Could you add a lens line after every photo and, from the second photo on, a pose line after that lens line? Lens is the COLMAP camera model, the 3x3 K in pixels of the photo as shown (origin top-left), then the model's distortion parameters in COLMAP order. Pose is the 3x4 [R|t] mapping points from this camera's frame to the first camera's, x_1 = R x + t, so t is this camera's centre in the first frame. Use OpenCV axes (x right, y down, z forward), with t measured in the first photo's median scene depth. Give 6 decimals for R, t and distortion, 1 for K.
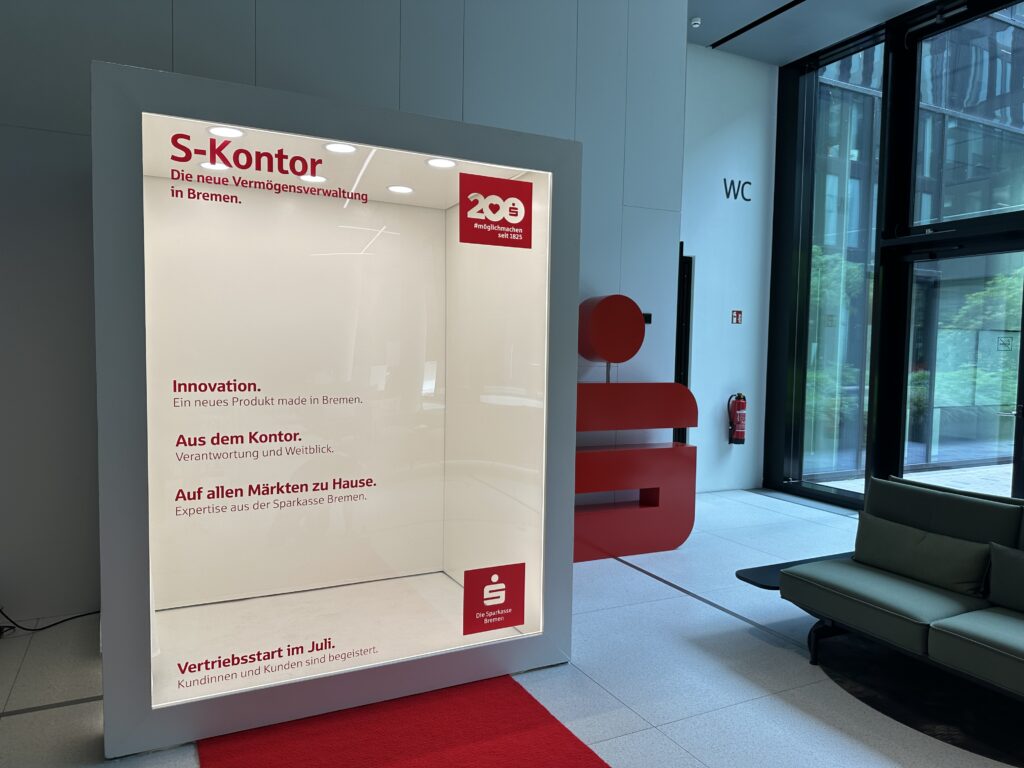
lens RADIAL K [[721.1, 0, 511.8], [0, 721.1, 385.4], [0, 0, 1]] dist [0.008823, 0.002749]
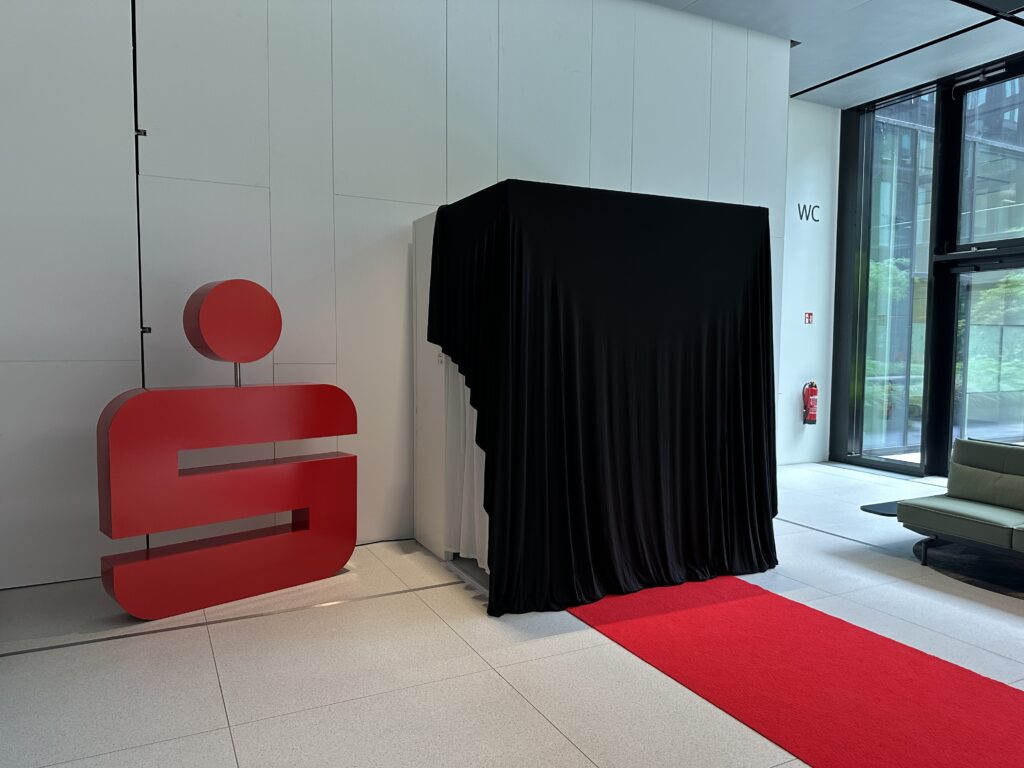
lens RADIAL K [[721.1, 0, 511.8], [0, 721.1, 383.2], [0, 0, 1]] dist [0.008823, 0.002749]
pose [[0.999966, -0.008270, 0.000110, -0.184352], [0.008270, 0.999953, 0.005128, 0.002675], [-0.000153, -0.005127, 0.999987, -0.203542]]
